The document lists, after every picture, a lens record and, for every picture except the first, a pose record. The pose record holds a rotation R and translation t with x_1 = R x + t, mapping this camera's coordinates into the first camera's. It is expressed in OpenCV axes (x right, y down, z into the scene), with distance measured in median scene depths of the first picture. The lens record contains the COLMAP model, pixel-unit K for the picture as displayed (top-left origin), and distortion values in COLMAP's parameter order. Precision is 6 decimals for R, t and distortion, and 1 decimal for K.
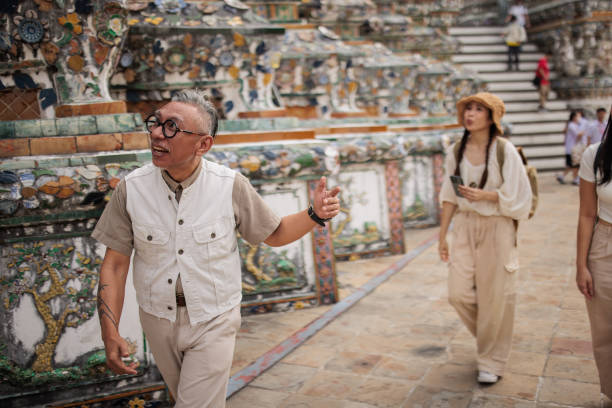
lens RADIAL K [[561.6, 0, 305.0], [0, 561.6, 205.4], [0, 0, 1]] dist [0.005711, 0.000000]
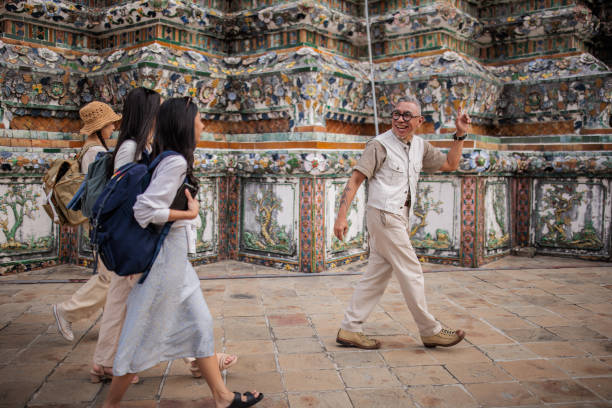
lens RADIAL K [[561.6, 0, 304.8], [0, 561.6, 202.7], [0, 0, 1]] dist [0.005711, 0.000000]
pose [[0.581834, 0.114737, -0.805173, 0.836520], [-0.135203, 0.989869, 0.043355, -0.033831], [0.801991, 0.083636, 0.591452, 0.153743]]
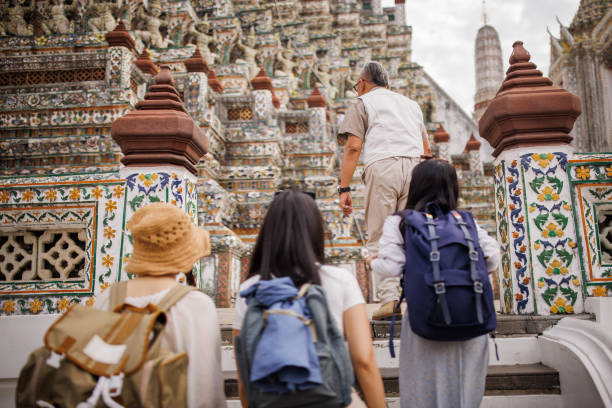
lens RADIAL K [[561.6, 0, 306.5], [0, 561.6, 204.1], [0, 0, 1]] dist [0.005711, 0.000000]
pose [[0.928883, -0.028479, -0.369277, 0.624422], [-0.082511, 0.956072, -0.281281, 0.380405], [0.361066, 0.291746, 0.885729, -1.277858]]
